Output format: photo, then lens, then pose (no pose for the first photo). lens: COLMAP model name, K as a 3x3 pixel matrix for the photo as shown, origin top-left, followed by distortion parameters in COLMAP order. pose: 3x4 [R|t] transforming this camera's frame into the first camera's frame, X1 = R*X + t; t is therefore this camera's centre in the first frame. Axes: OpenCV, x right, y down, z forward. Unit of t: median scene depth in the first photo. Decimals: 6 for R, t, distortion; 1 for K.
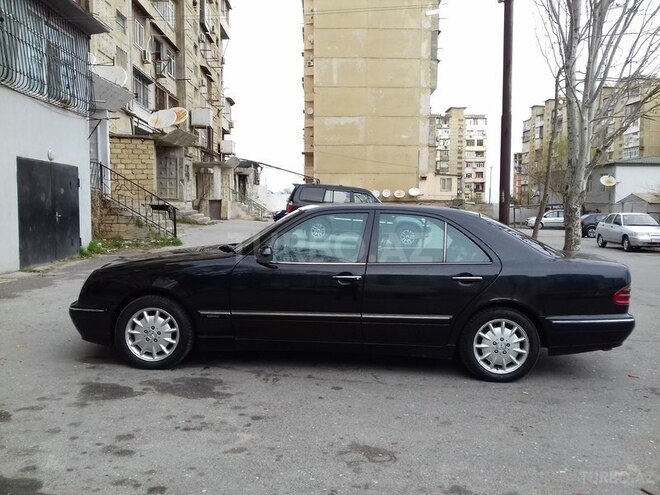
lens RADIAL K [[610.3, 0, 329.9], [0, 610.3, 248.9], [0, 0, 1]] dist [0.012494, 0.000000]
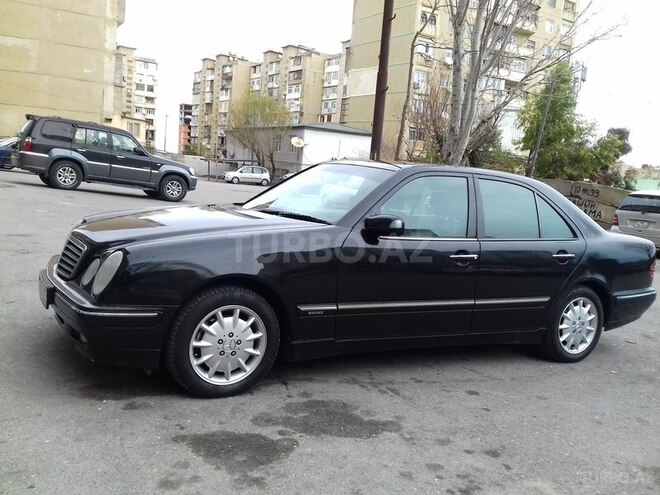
lens RADIAL K [[610.3, 0, 334.2], [0, 610.3, 247.4], [0, 0, 1]] dist [0.012494, 0.000000]
pose [[0.849412, -0.004069, 0.527715, -0.541882], [-0.037498, 0.996977, 0.068043, -0.014337], [-0.526397, -0.077585, 0.846692, 0.390343]]
